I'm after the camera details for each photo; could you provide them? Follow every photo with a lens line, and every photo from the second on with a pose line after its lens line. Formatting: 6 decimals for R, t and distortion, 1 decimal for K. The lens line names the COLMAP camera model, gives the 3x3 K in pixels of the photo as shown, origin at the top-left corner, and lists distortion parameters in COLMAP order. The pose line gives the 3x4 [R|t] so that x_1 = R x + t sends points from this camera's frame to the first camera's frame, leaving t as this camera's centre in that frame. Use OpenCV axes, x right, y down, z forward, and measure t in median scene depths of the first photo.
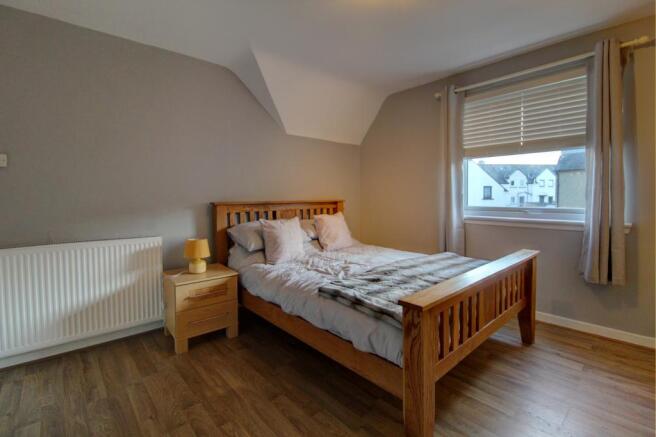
lens RADIAL K [[305.8, 0, 329.0], [0, 305.8, 204.5], [0, 0, 1]] dist [-0.005377, -0.000674]
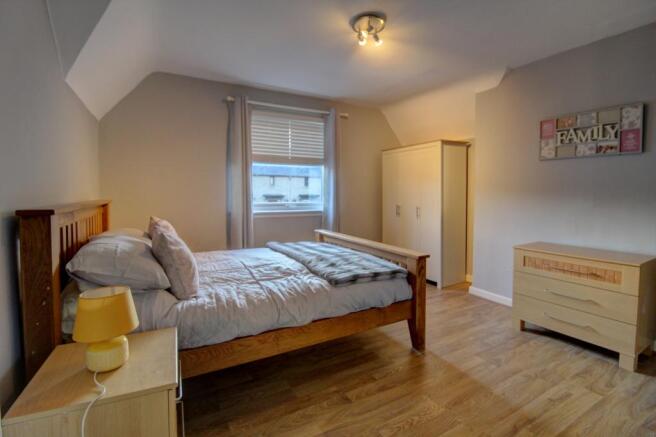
lens RADIAL K [[305.8, 0, 329.0], [0, 305.8, 204.5], [0, 0, 1]] dist [-0.005377, -0.000674]
pose [[0.215371, -0.031738, 0.976016, -0.826874], [0.027505, 0.999272, 0.026425, -0.016871], [-0.976145, 0.021154, 0.216088, 0.608033]]
